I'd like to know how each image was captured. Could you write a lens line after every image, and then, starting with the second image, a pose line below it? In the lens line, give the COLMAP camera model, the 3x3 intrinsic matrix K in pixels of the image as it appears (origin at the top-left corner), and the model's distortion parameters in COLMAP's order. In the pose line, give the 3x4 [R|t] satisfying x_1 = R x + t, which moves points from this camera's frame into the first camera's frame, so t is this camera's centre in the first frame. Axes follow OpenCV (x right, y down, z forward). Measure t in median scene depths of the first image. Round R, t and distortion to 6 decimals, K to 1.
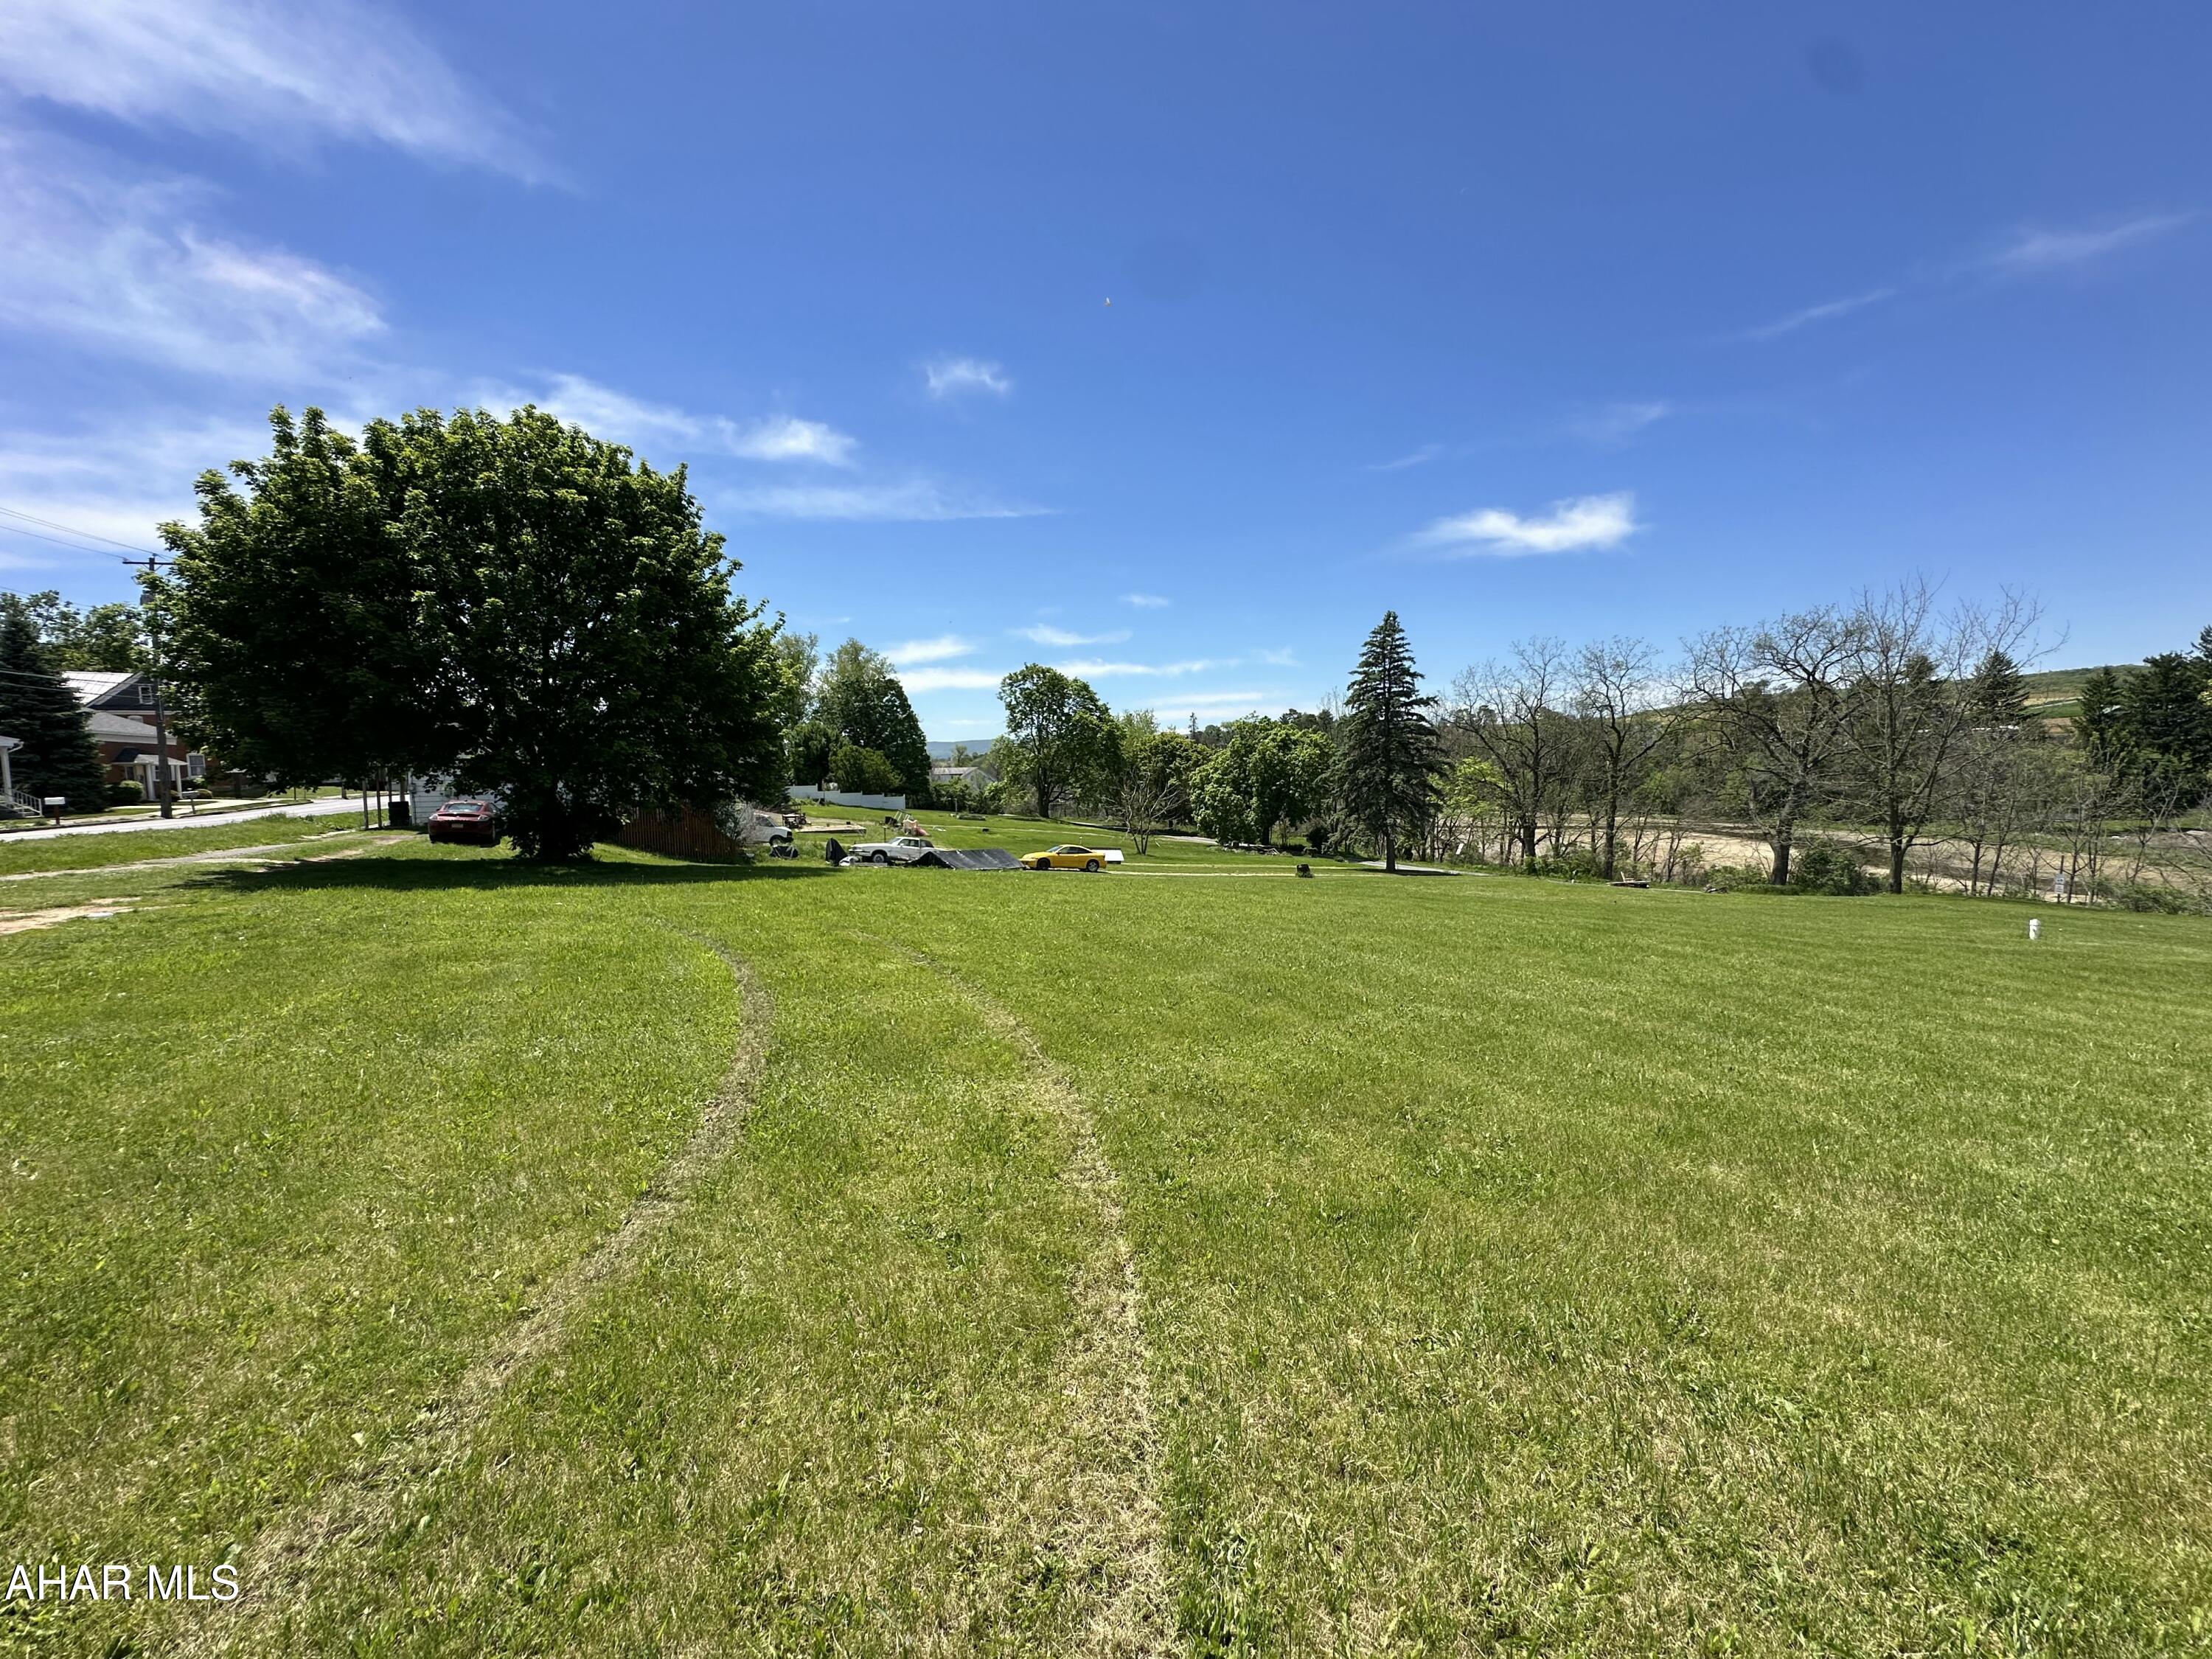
lens RADIAL K [[914.9, 0, 1098.3], [0, 914.9, 818.6], [0, 0, 1]] dist [-0.008057, 0.011685]
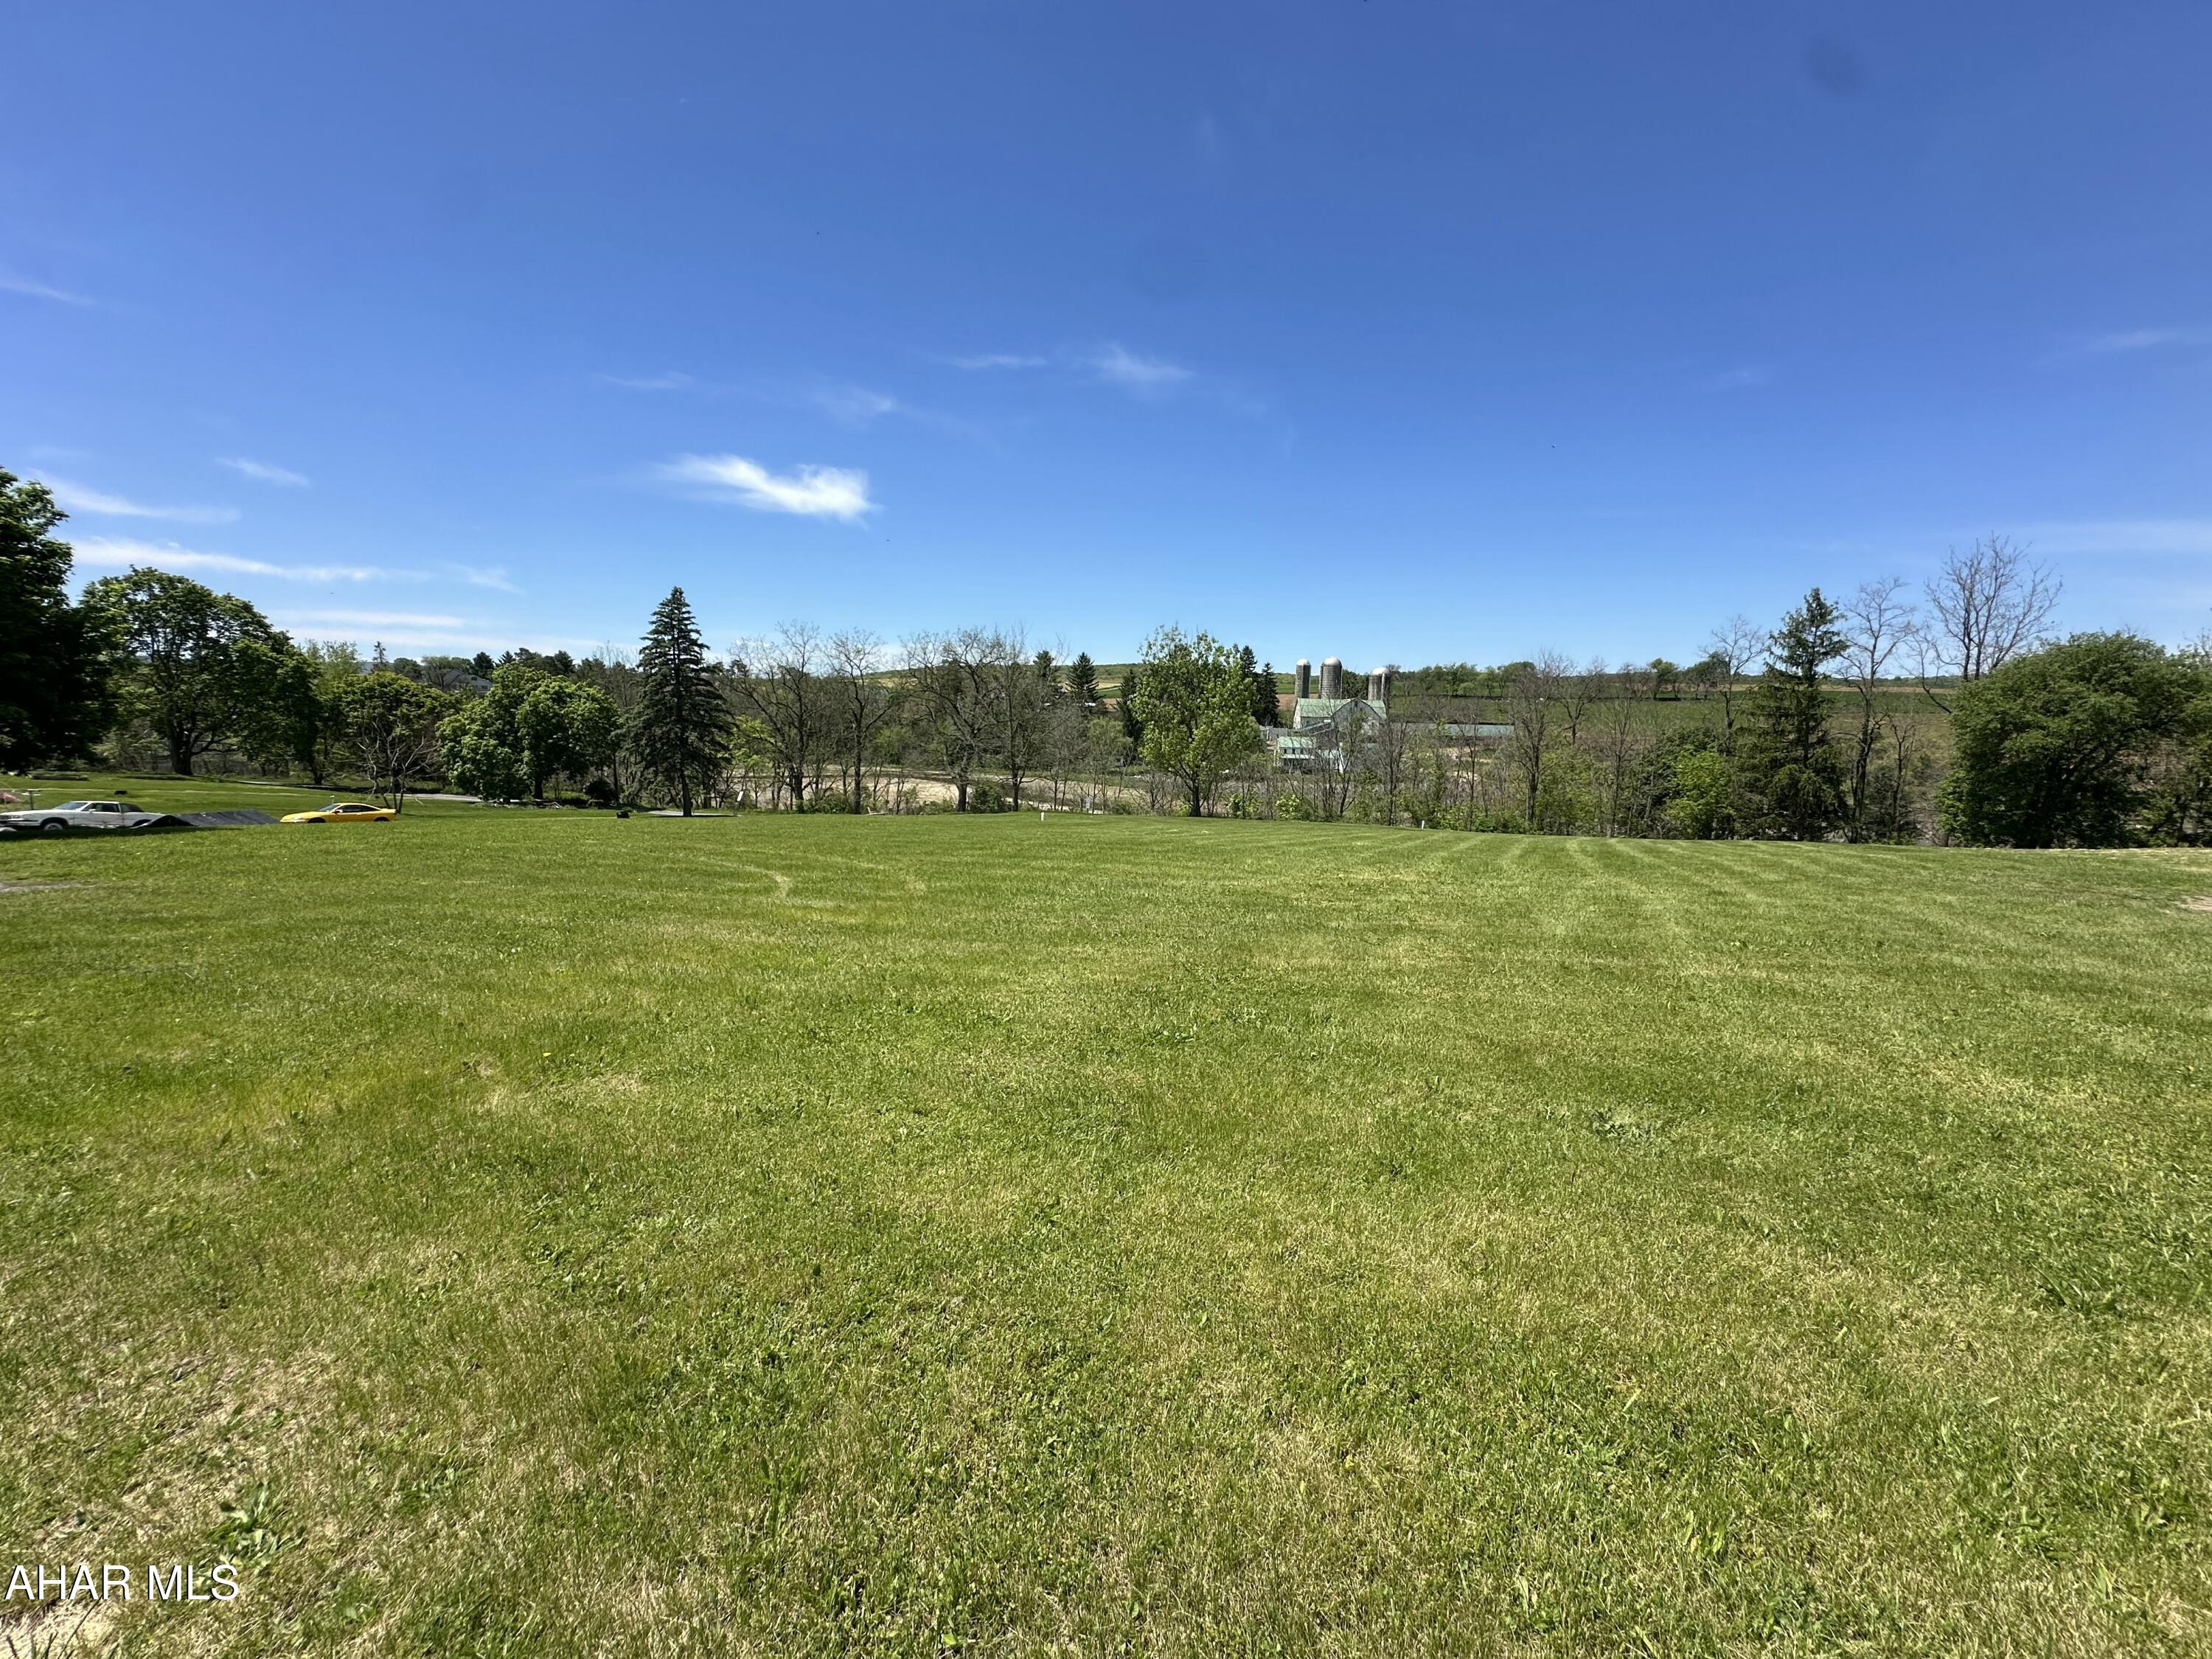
lens RADIAL K [[914.9, 0, 1098.3], [0, 914.9, 818.6], [0, 0, 1]] dist [-0.008057, 0.011685]
pose [[0.718447, -0.049003, 0.693854, -0.073788], [0.011948, 0.998238, 0.058129, -0.000266], [-0.695479, -0.033472, 0.717766, -0.129616]]
